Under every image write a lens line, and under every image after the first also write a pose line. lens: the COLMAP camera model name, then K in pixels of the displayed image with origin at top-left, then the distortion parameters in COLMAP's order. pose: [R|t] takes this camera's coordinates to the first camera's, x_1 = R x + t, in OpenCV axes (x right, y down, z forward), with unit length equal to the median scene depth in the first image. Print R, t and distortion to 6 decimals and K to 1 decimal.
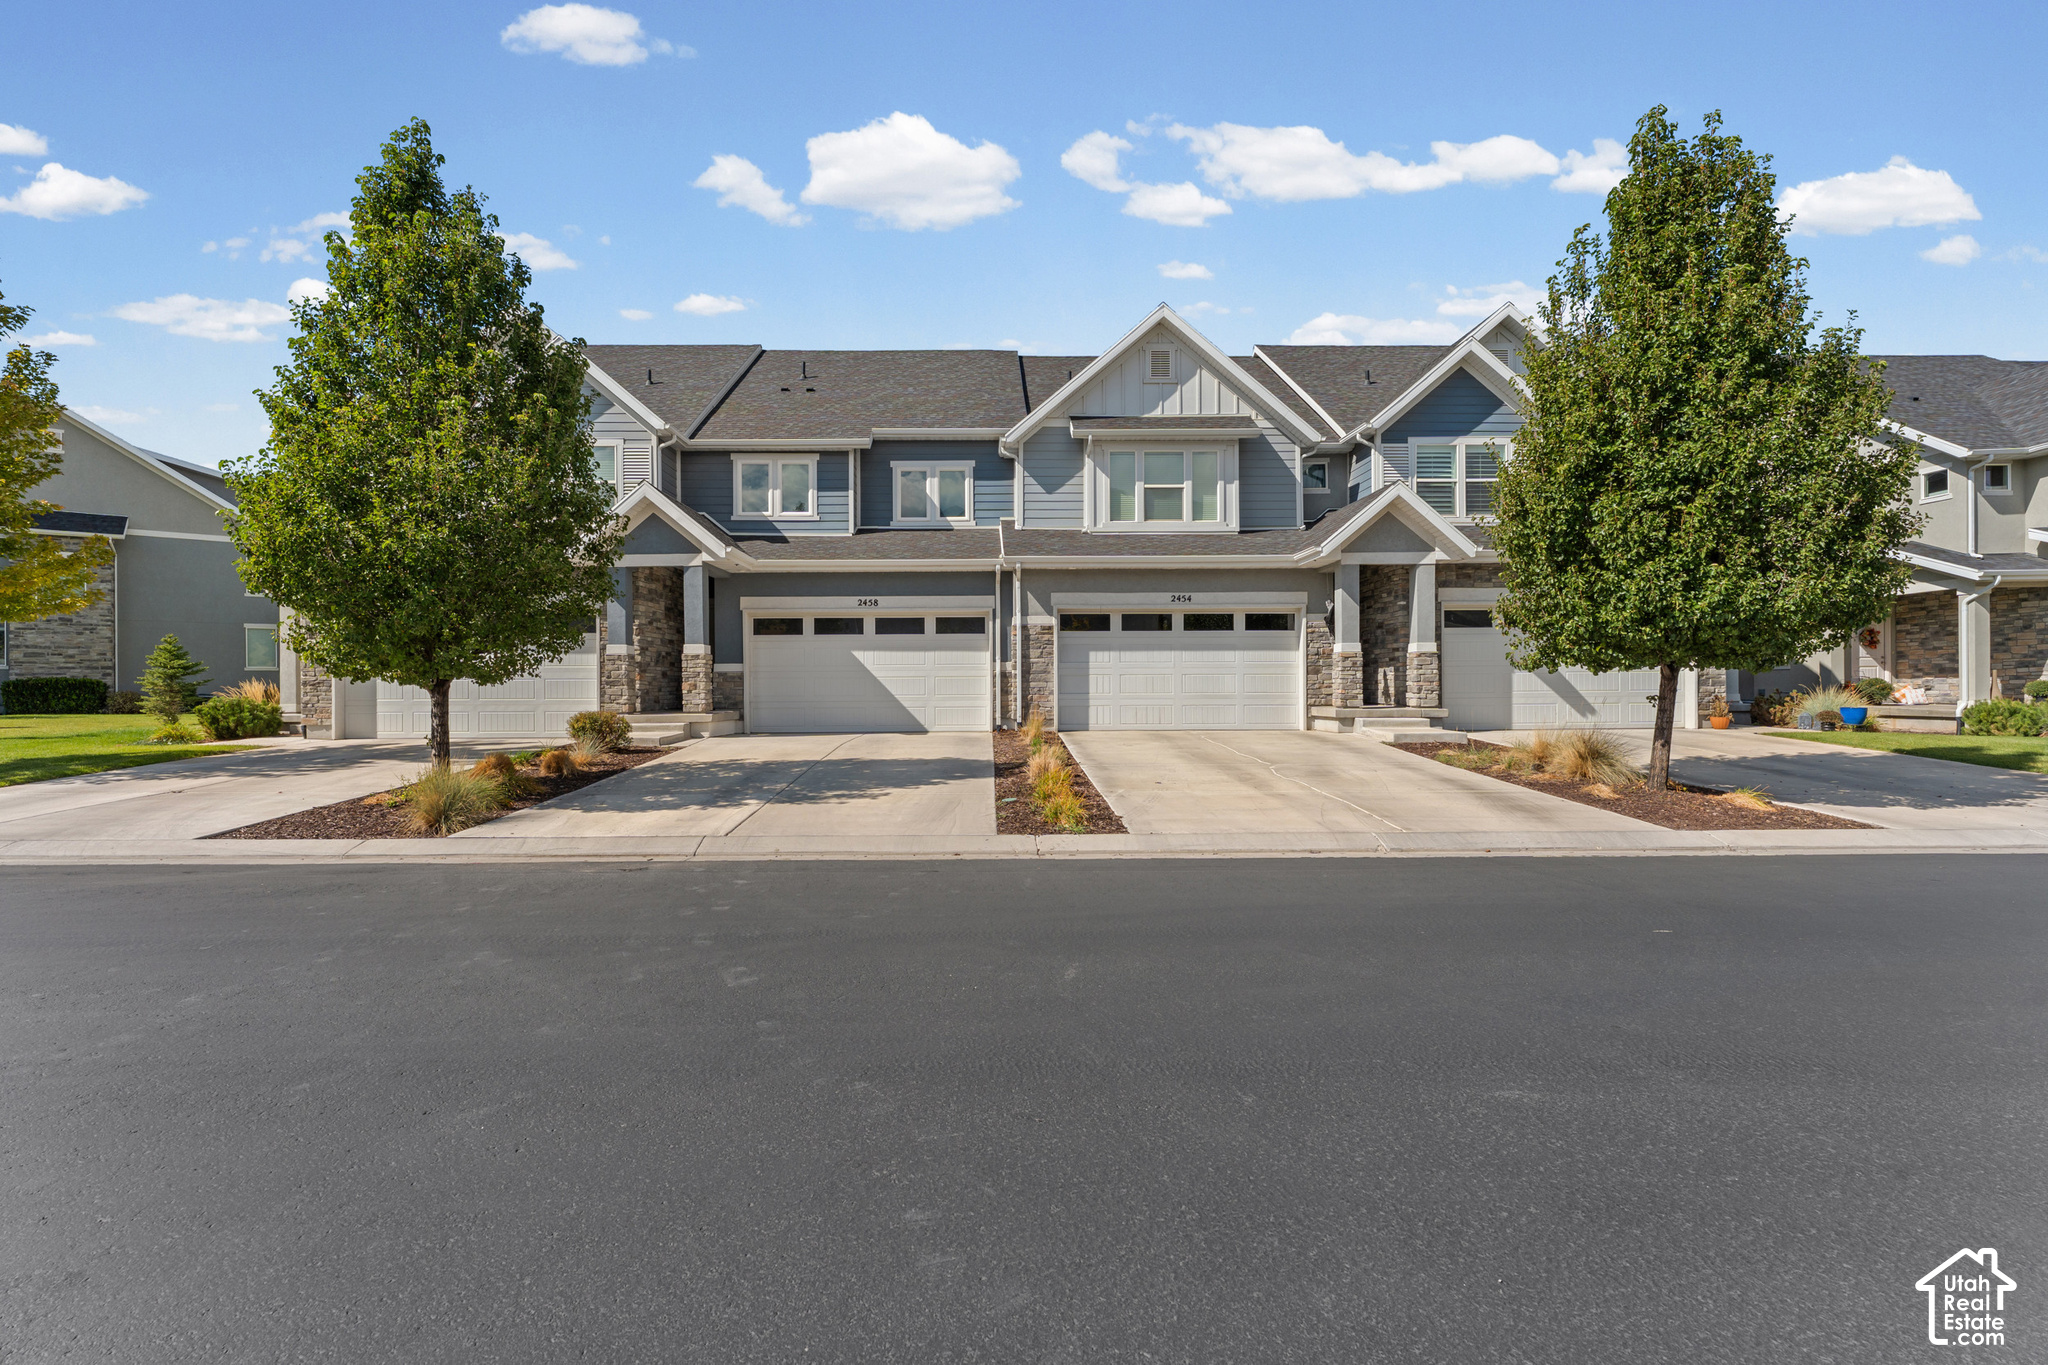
lens RADIAL K [[914.3, 0, 1019.5], [0, 914.3, 670.9], [0, 0, 1]] dist [-0.003164, -0.000343]
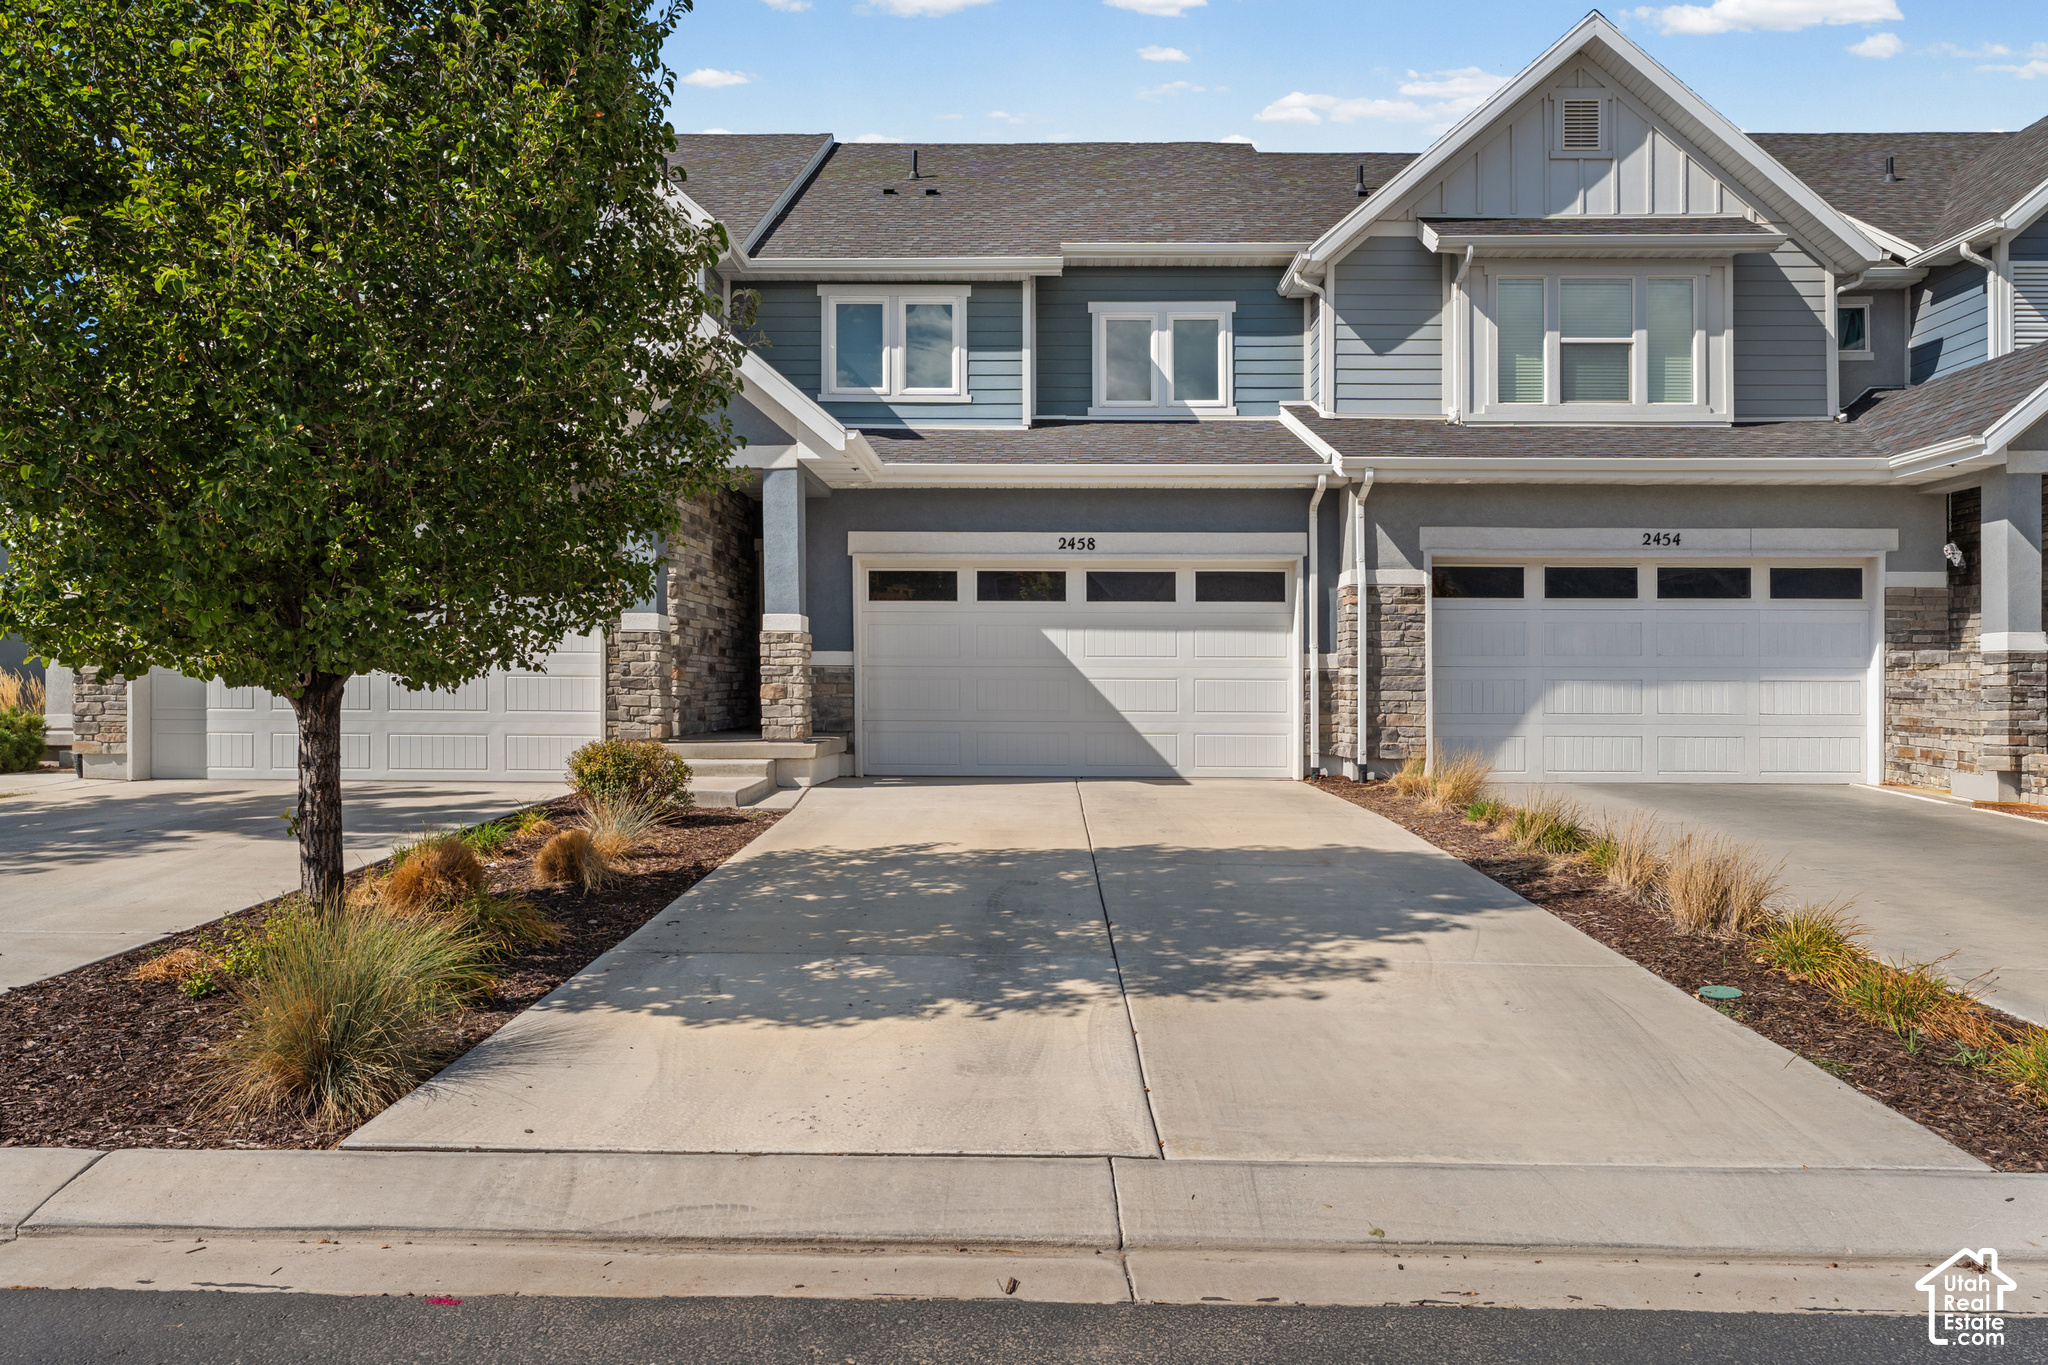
lens RADIAL K [[1203.7, 0, 1028.0], [0, 1203.7, 689.5], [0, 0, 1]] dist [-0.002741, 0.002195]
pose [[0.999420, 0.010979, -0.032224, -0.171461], [-0.010467, 0.999817, 0.016013, 0.002402], [0.032394, -0.015666, 0.999352, 0.269351]]
